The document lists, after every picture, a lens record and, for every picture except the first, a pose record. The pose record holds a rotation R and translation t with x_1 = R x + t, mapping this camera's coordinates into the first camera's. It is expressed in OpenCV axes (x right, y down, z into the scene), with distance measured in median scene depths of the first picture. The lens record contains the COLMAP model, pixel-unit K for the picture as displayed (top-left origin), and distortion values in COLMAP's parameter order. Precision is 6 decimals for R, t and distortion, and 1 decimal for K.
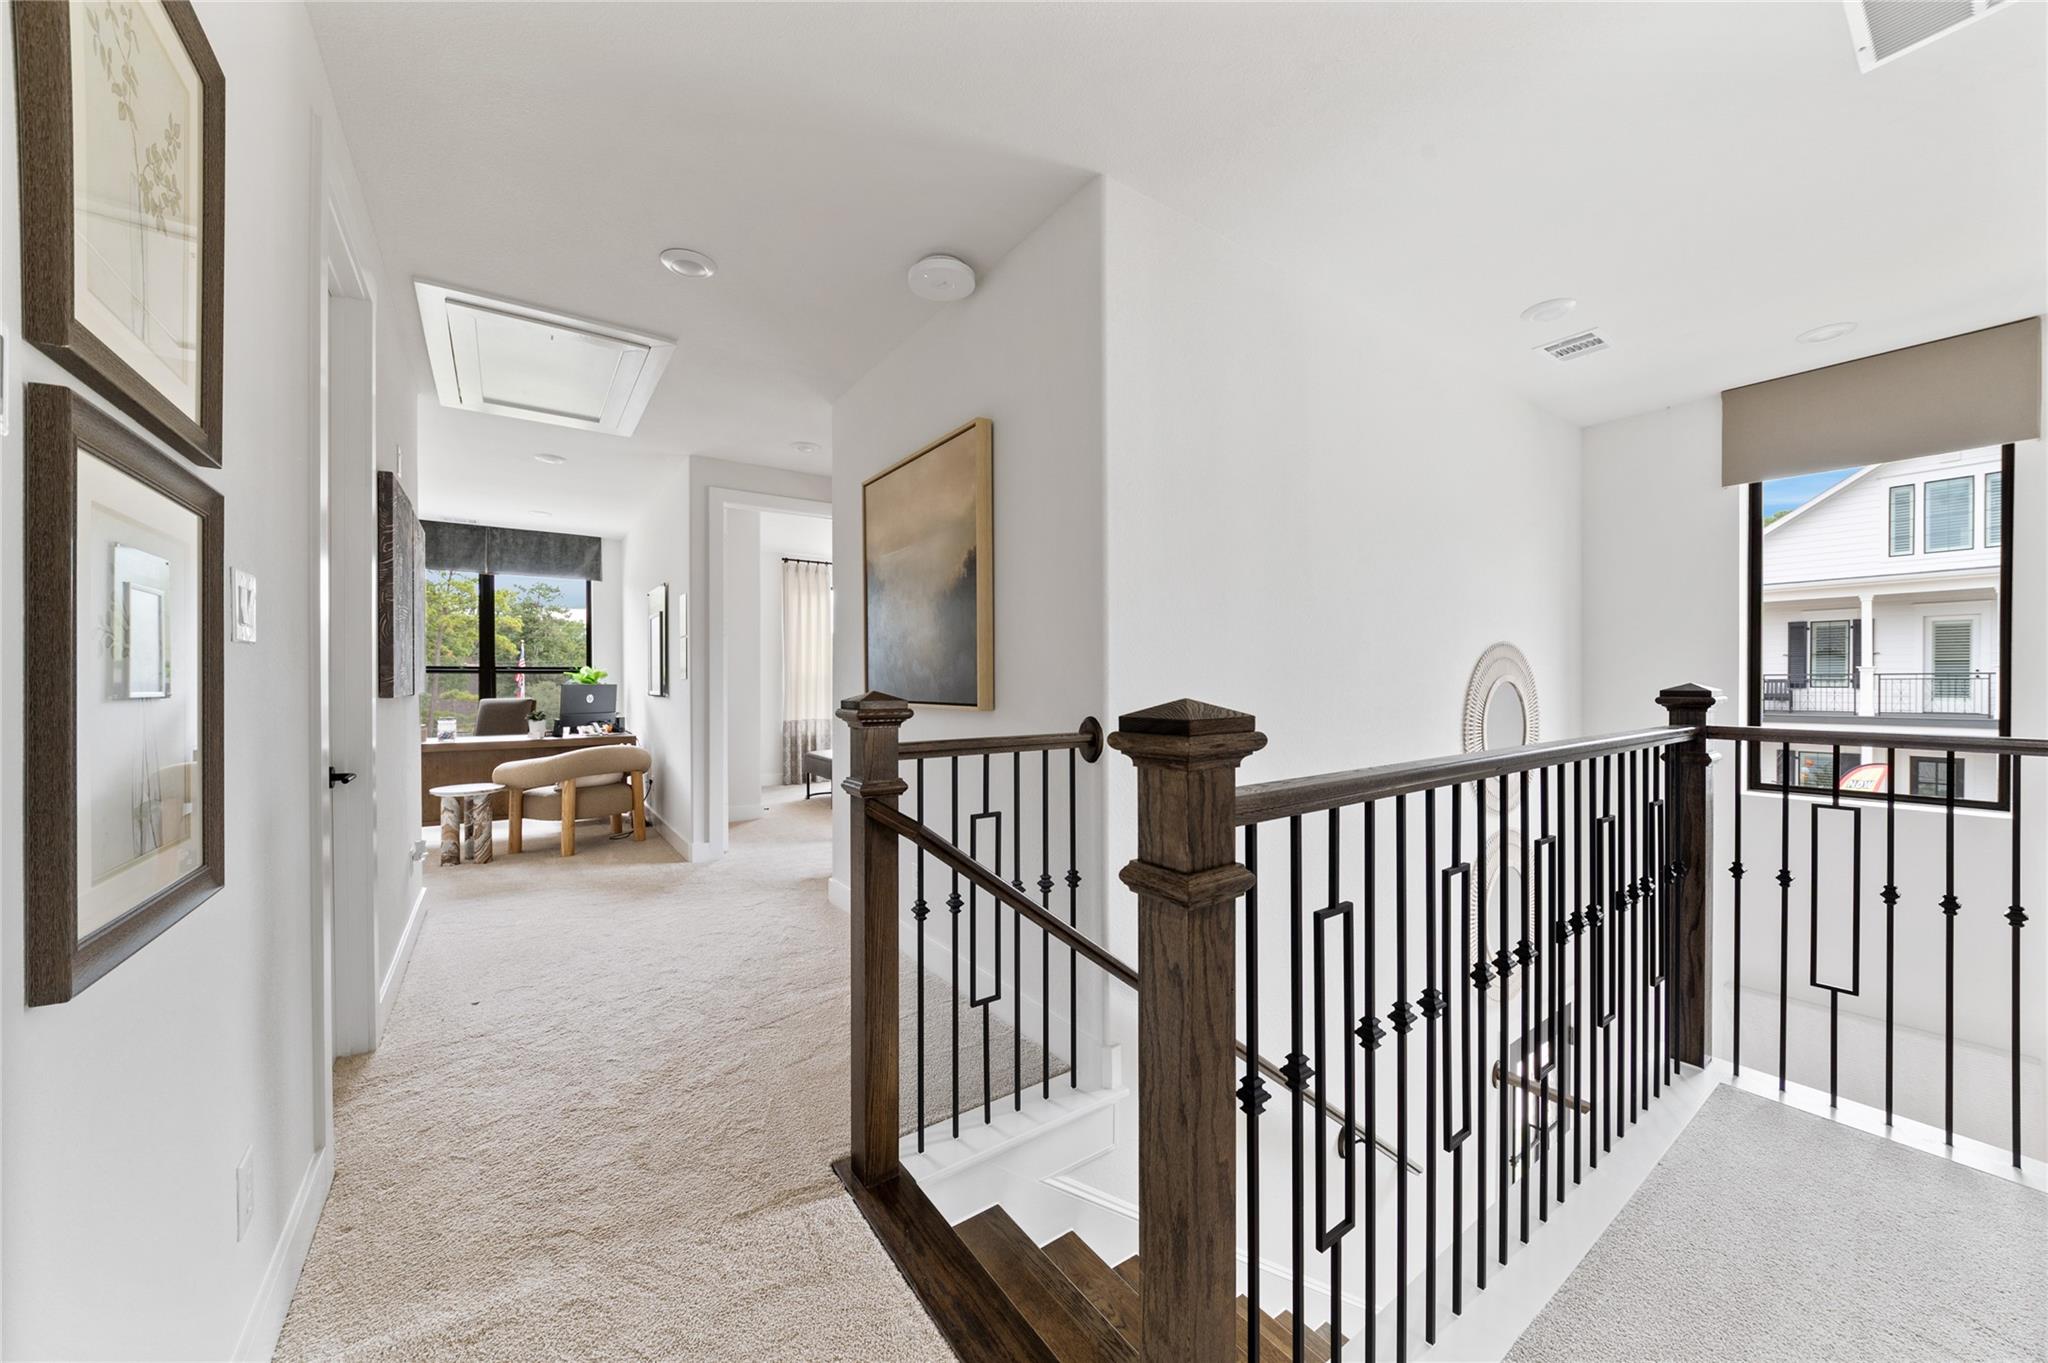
lens RADIAL K [[738.9, 0, 1029.8], [0, 738.9, 685.9], [0, 0, 1]] dist [-0.003376, -0.000256]
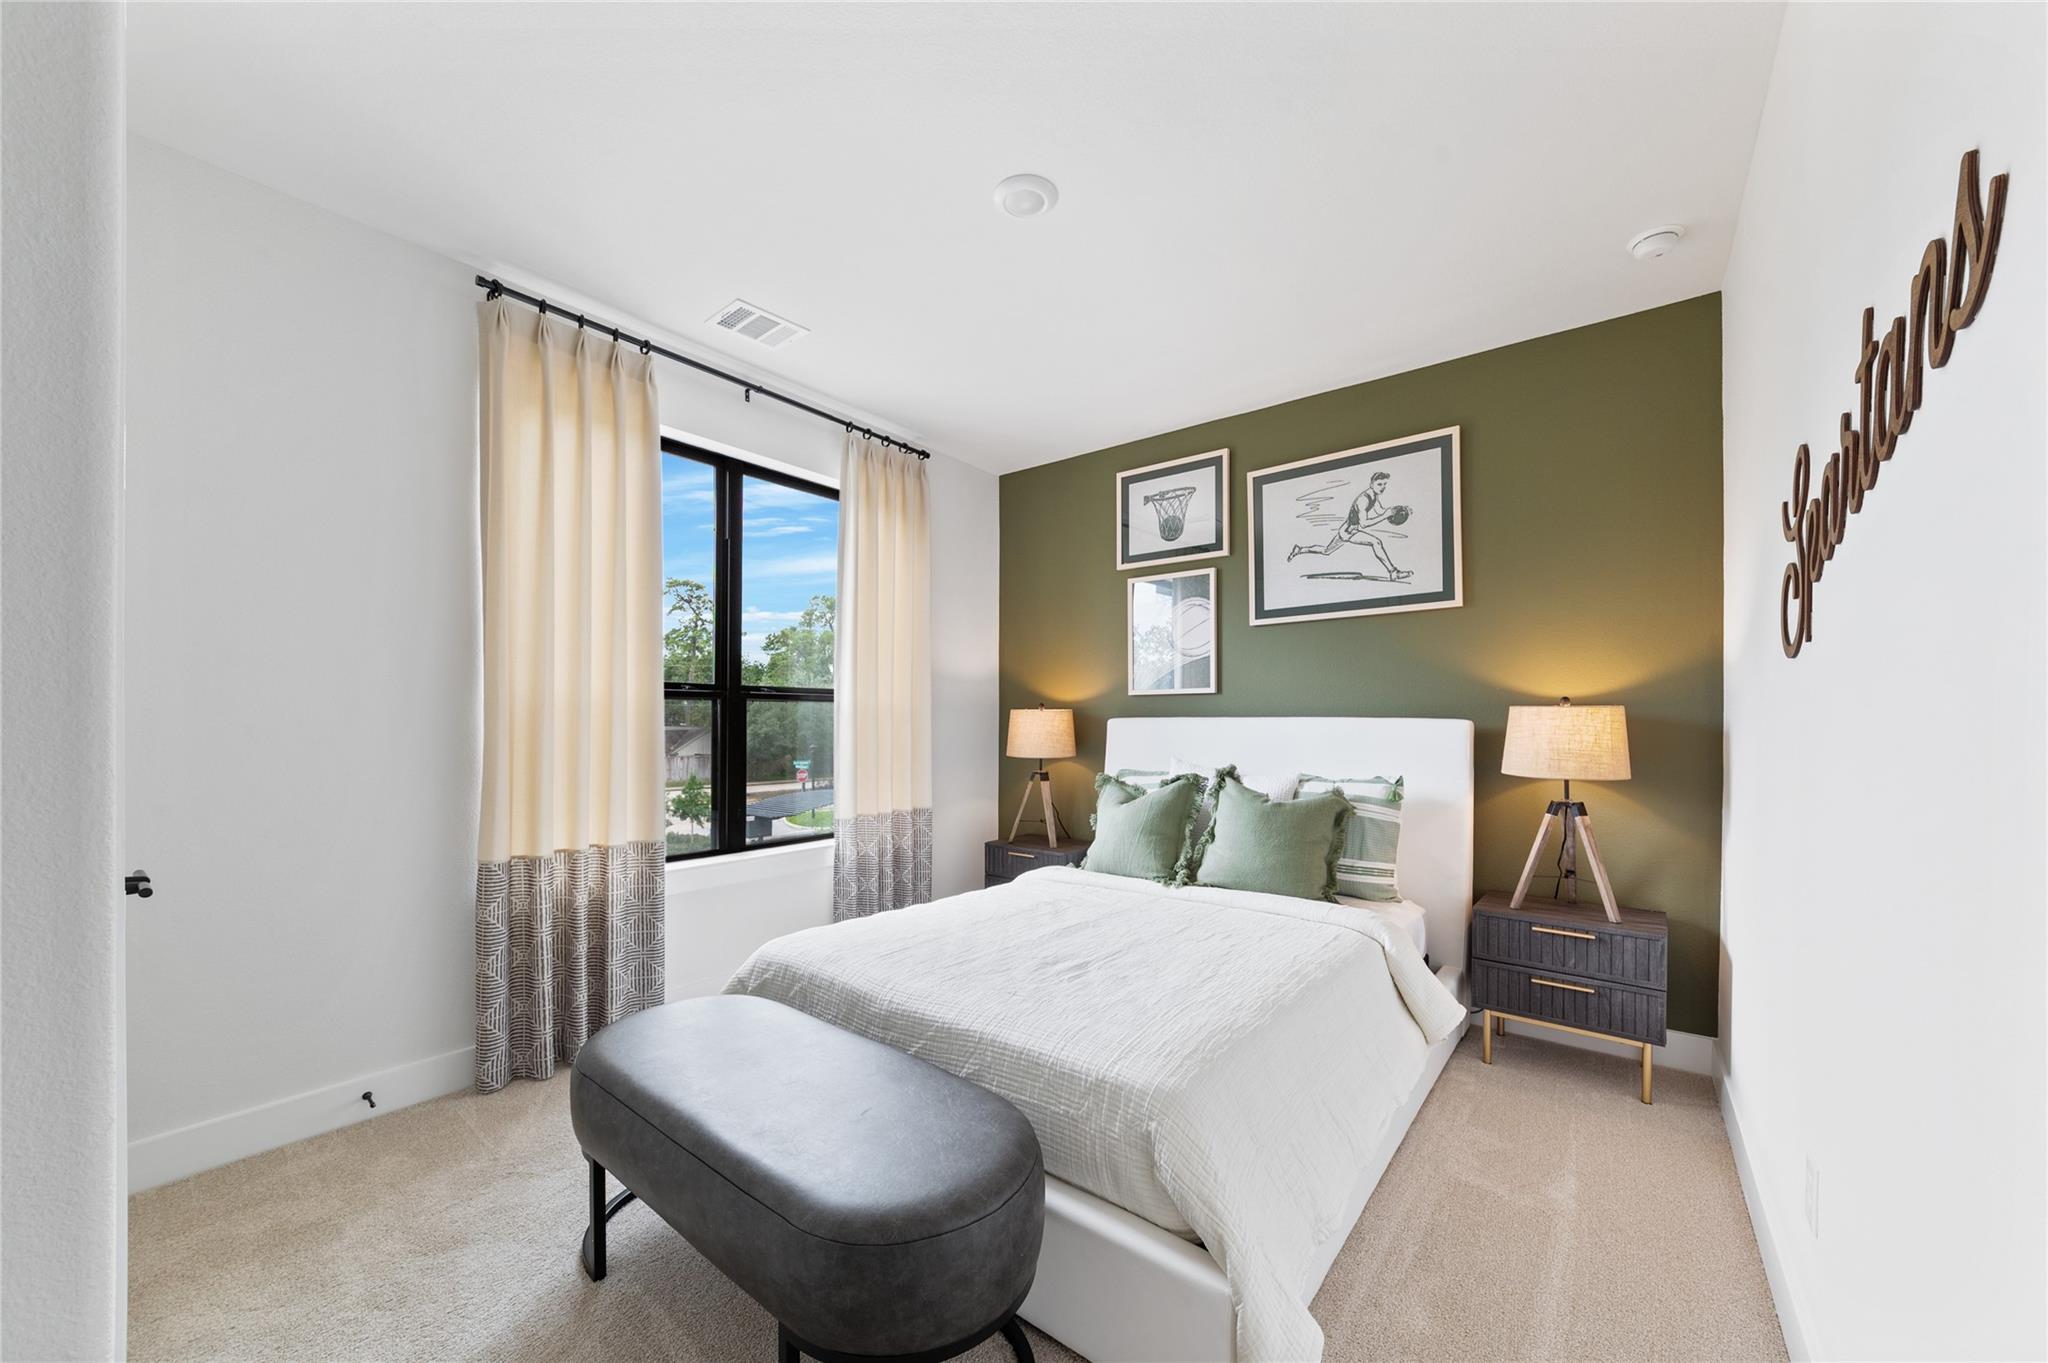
lens RADIAL K [[738.9, 0, 1023.6], [0, 738.9, 692.7], [0, 0, 1]] dist [-0.003376, -0.000256]
pose [[0.963726, 0.003595, 0.266870, -0.241511], [-0.002377, 0.999985, -0.004889, -0.018351], [-0.266884, 0.004077, 0.963720, 0.778742]]
